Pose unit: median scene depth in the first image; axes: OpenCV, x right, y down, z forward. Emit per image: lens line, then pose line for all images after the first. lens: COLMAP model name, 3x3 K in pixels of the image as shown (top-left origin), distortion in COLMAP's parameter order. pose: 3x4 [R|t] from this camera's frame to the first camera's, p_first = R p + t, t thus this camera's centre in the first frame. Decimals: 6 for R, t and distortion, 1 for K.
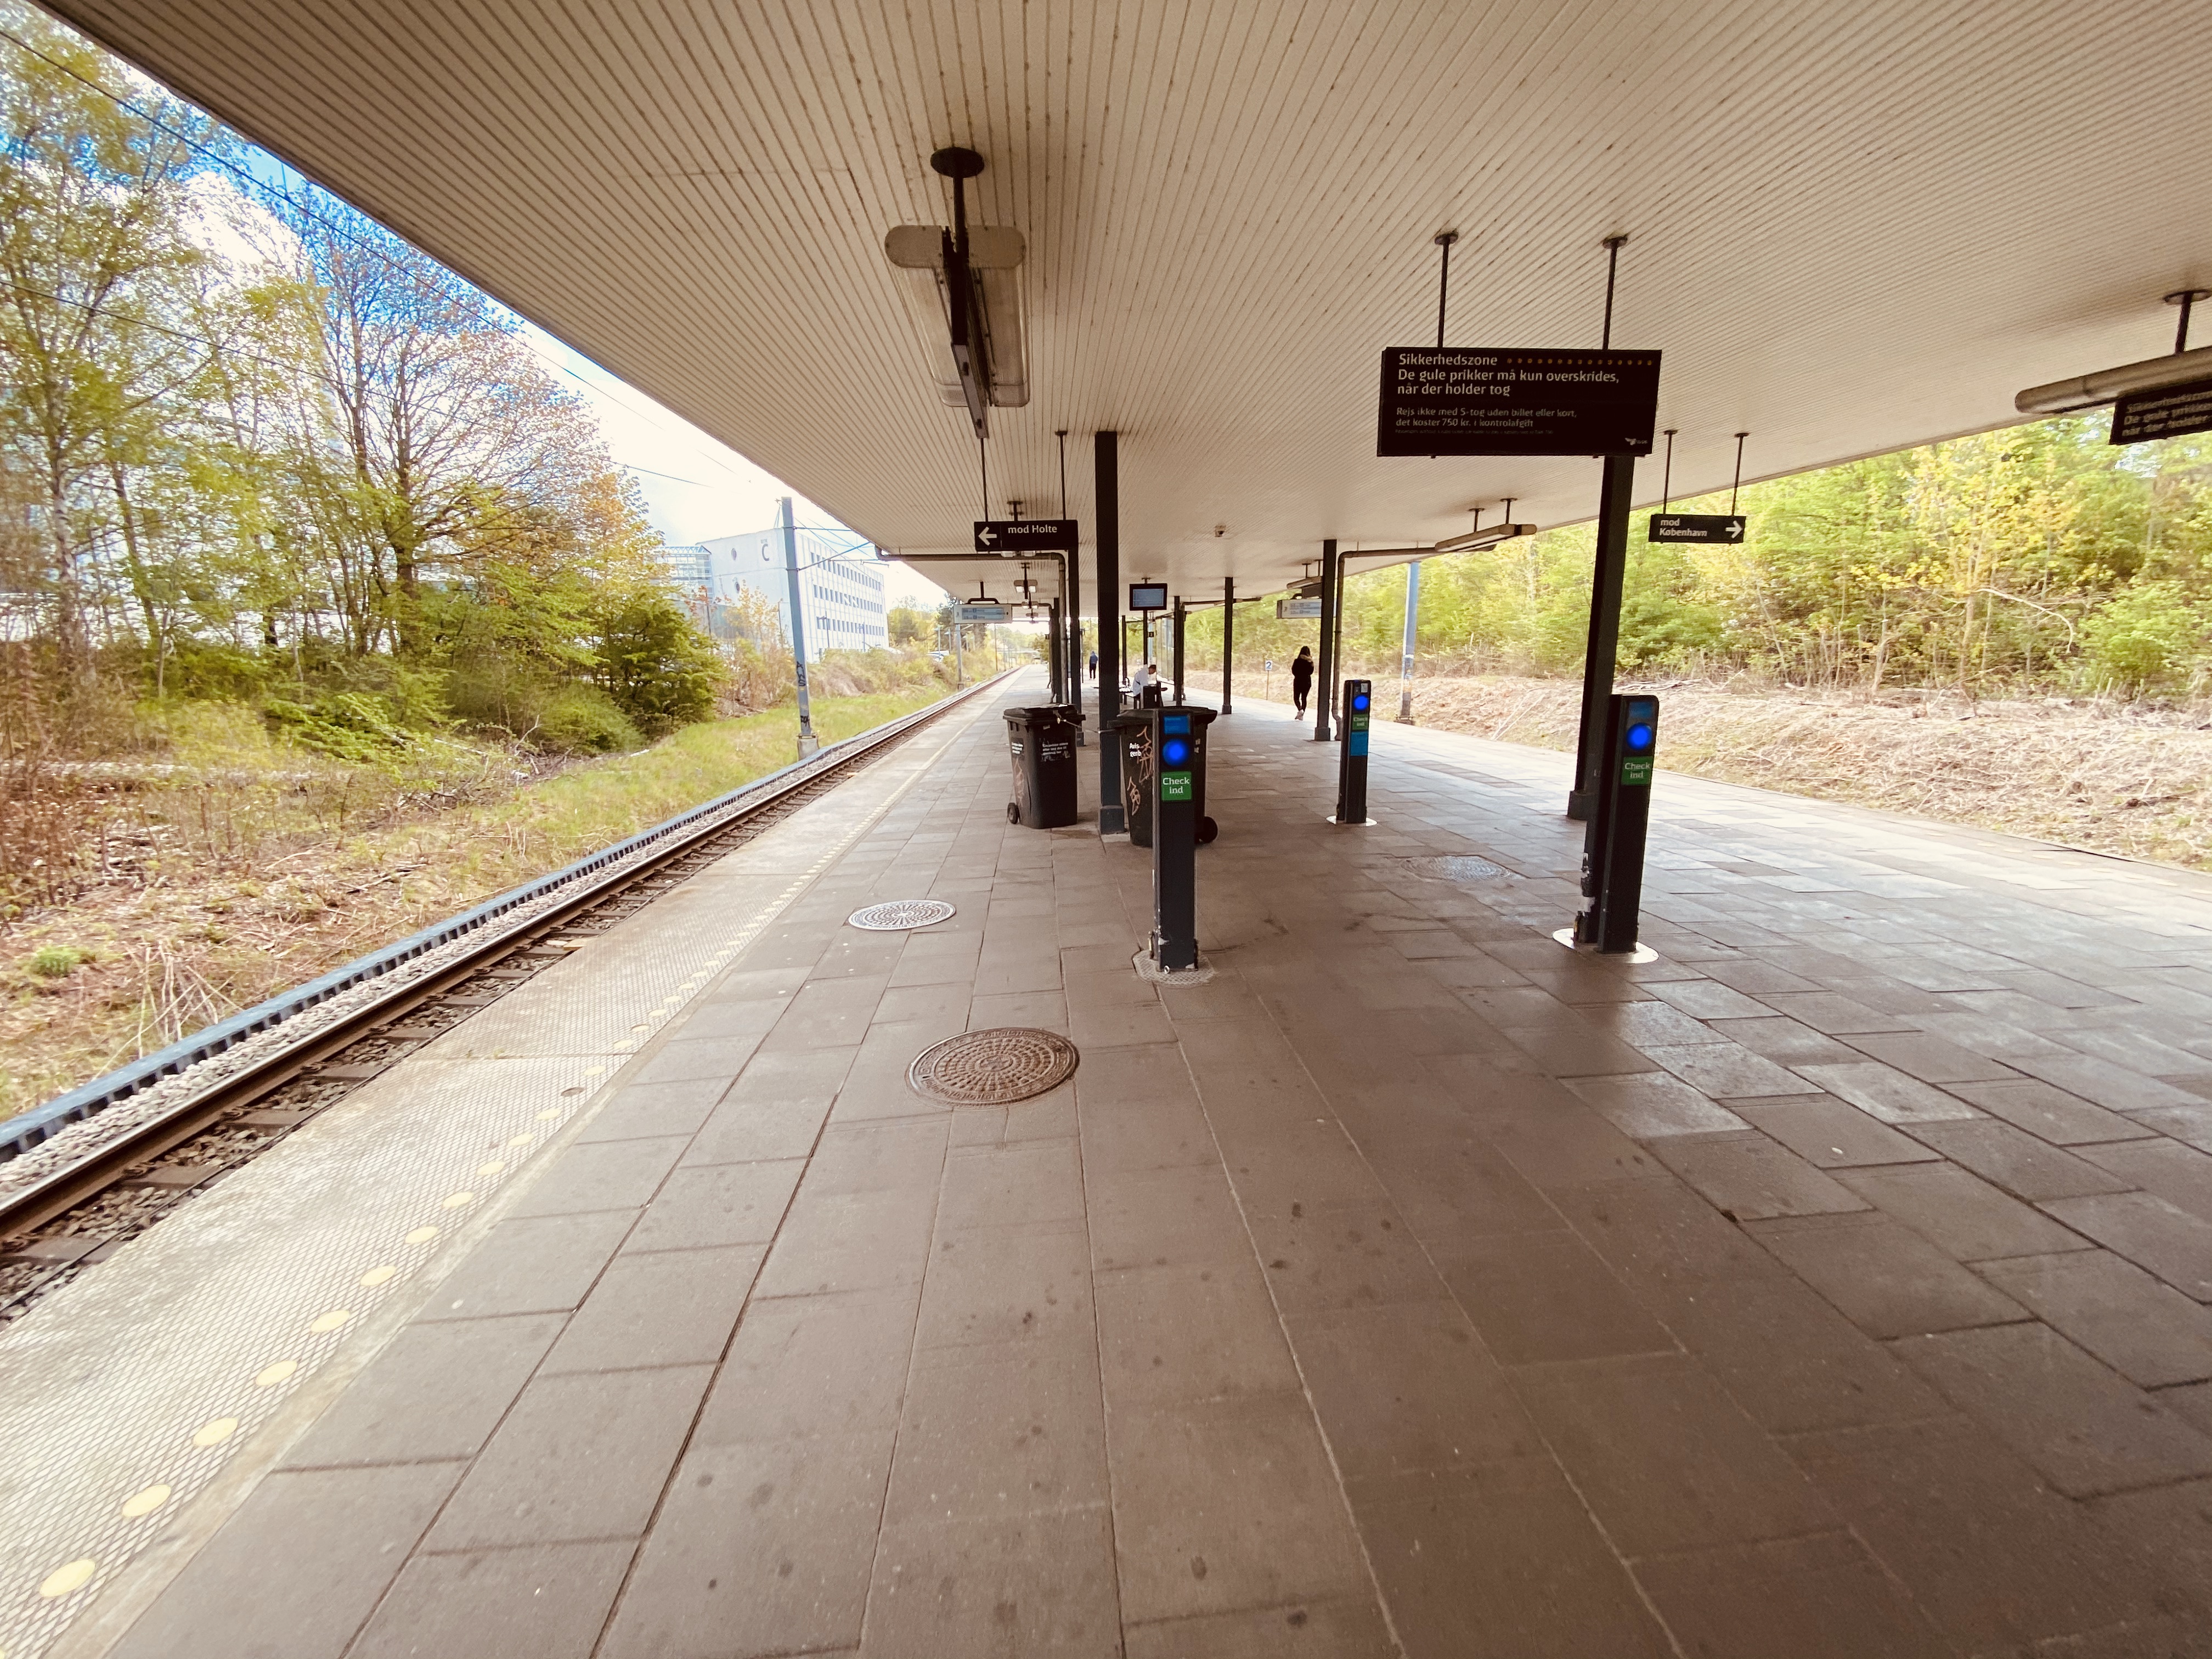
lens RADIAL K [[883.7, 0, 1084.2], [0, 883.7, 831.1], [0, 0, 1]] dist [0.013313, -0.027685]
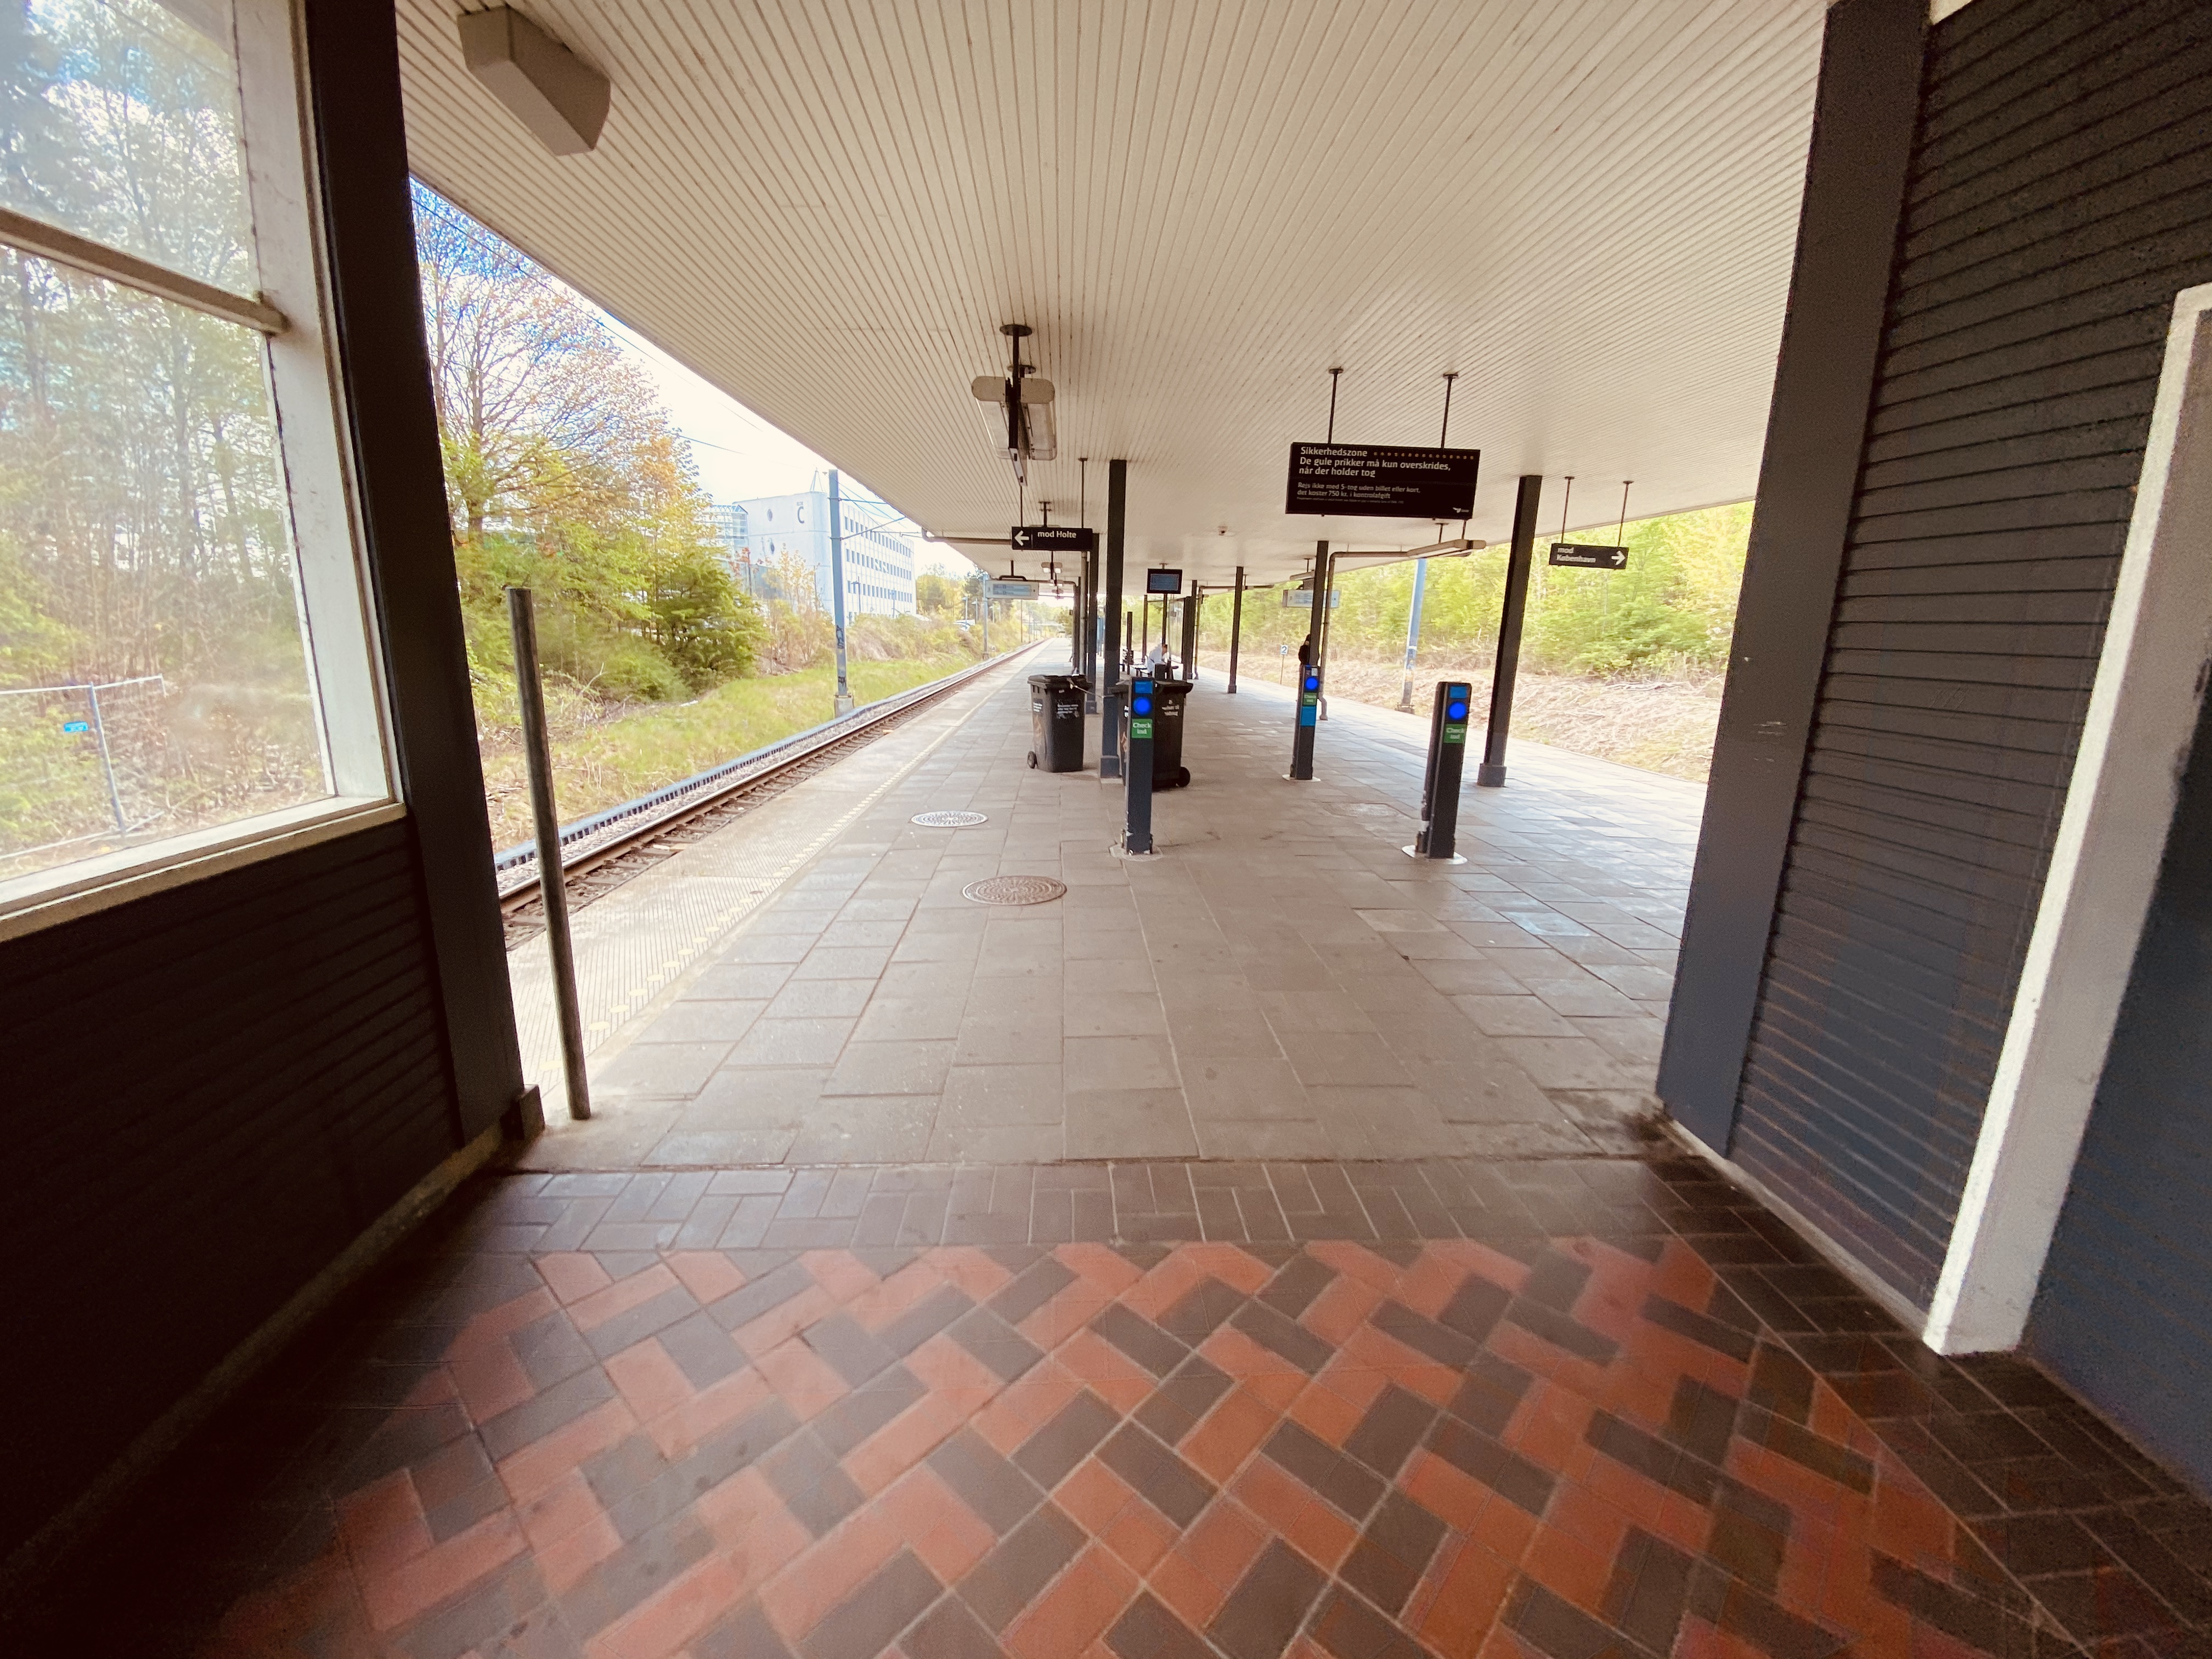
lens RADIAL K [[889.3, 0, 1103.5], [0, 889.3, 844.8], [0, 0, 1]] dist [0.015037, -0.023508]
pose [[0.998881, 0.047170, 0.003487, 0.012836], [-0.047272, 0.998079, 0.040048, 0.026557], [-0.001592, -0.040168, 0.999192, -0.154522]]
